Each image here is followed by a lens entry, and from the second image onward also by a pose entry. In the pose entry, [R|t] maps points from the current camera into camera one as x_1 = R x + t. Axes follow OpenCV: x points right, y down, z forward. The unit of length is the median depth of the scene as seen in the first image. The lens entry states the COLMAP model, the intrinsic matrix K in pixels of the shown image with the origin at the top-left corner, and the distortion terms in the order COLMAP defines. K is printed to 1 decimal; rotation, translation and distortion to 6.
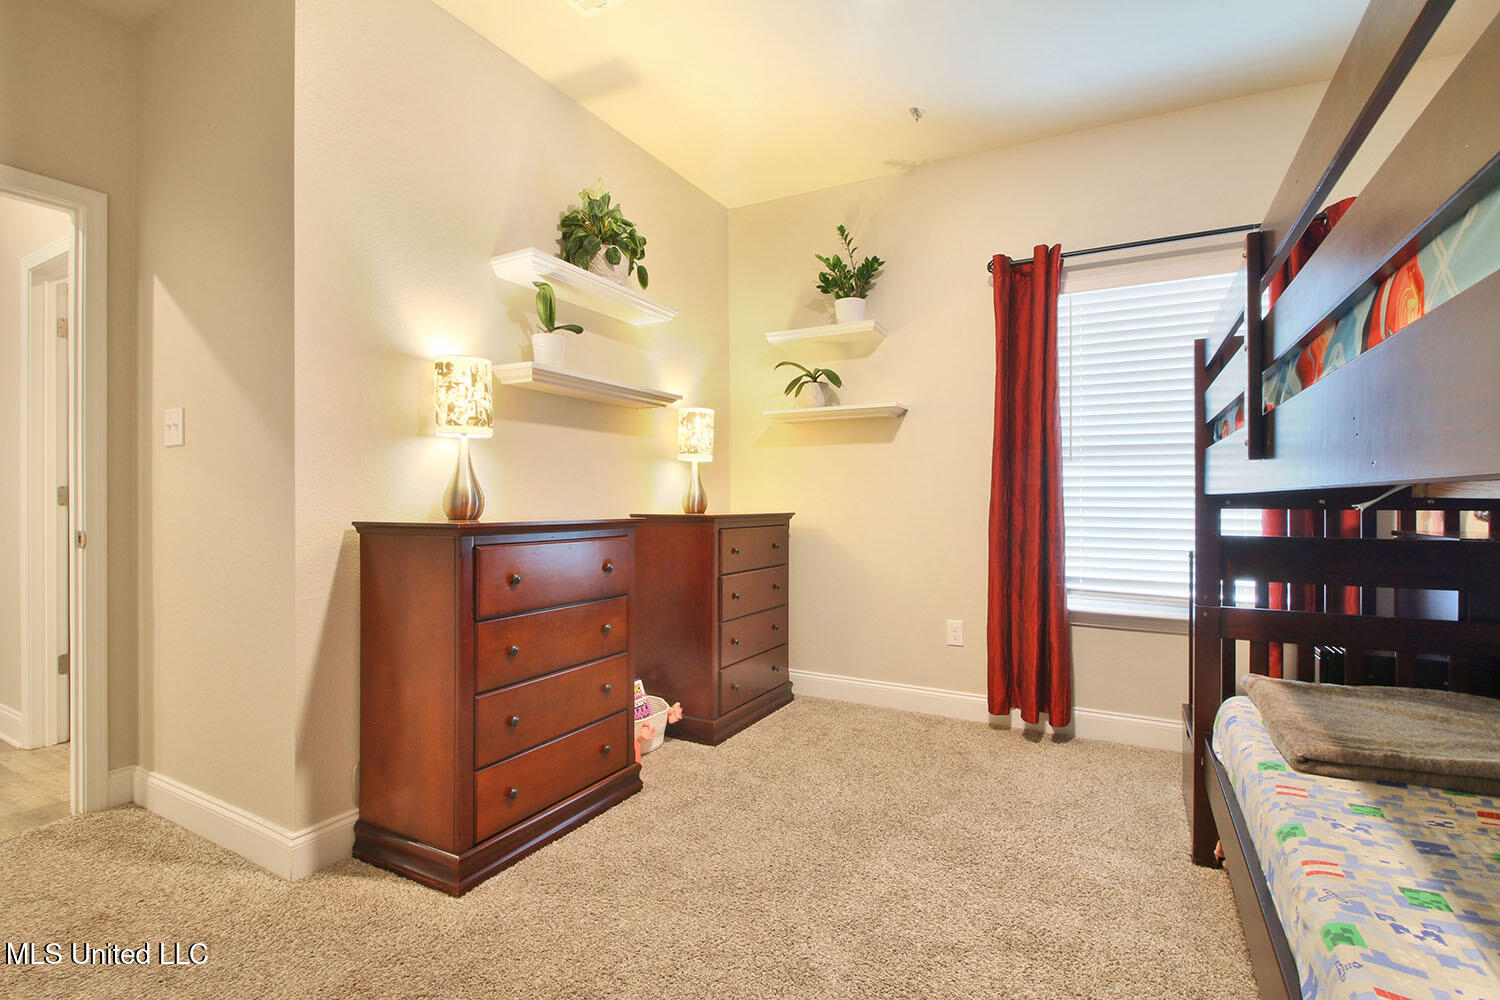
lens RADIAL K [[693.1, 0, 747.1], [0, 693.1, 500.7], [0, 0, 1]] dist [-0.004748, -0.008768]
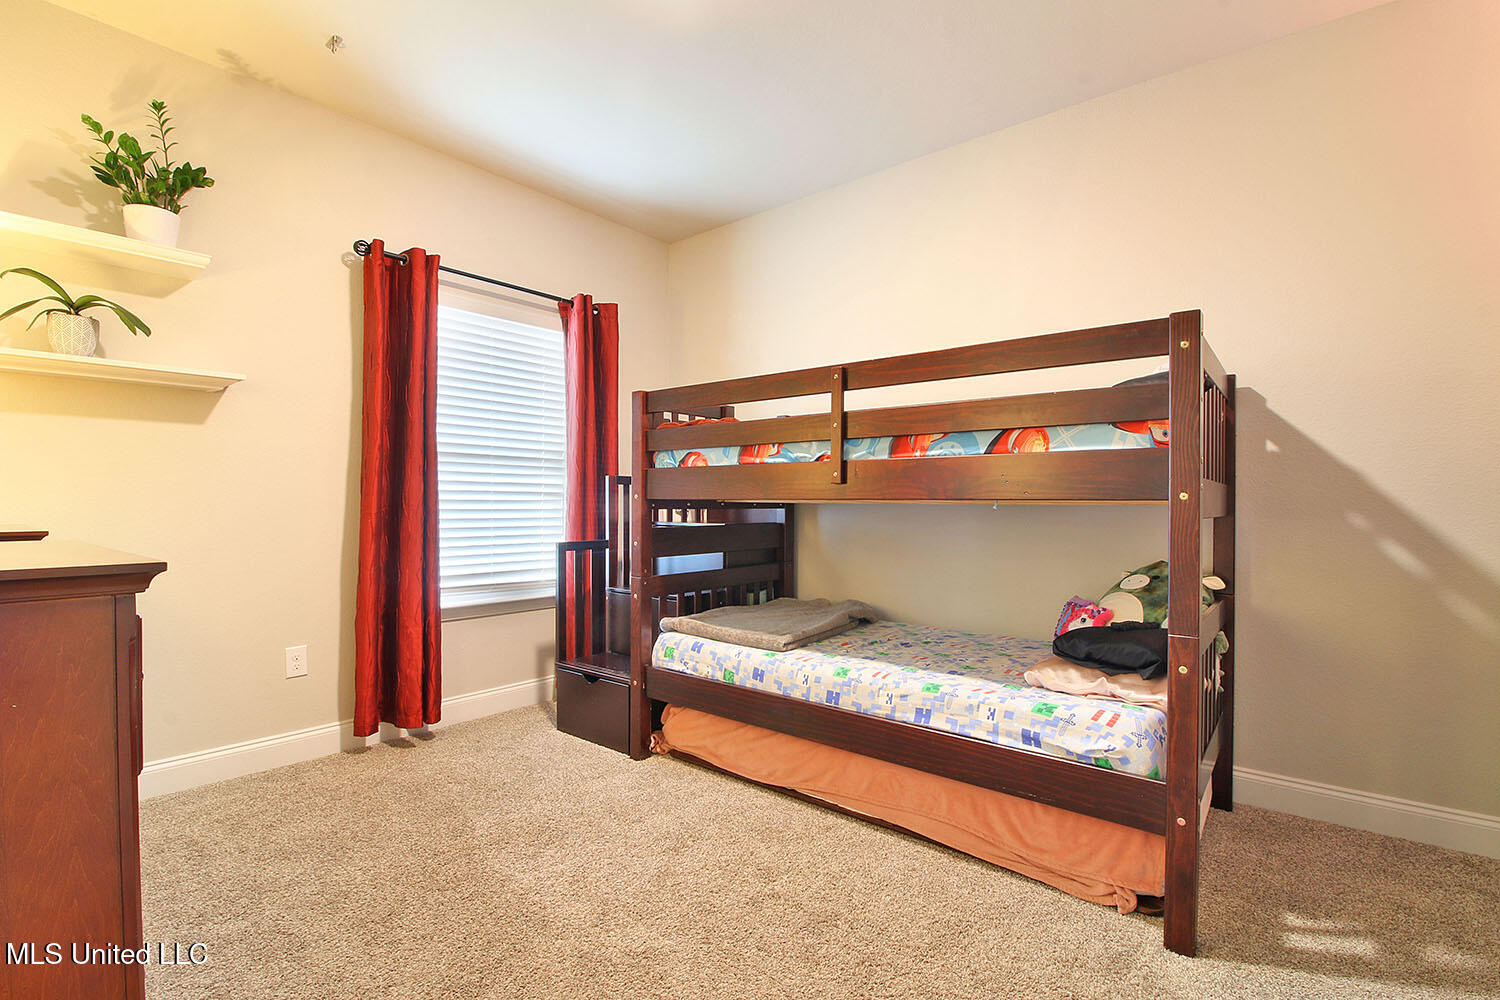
lens RADIAL K [[693.1, 0, 746.8], [0, 693.1, 501.8], [0, 0, 1]] dist [-0.004748, -0.008768]
pose [[0.187832, 0.001719, 0.982200, -0.458846], [0.002226, 0.999995, -0.002176, 0.000976], [-0.982199, 0.002595, 0.187827, 0.337795]]
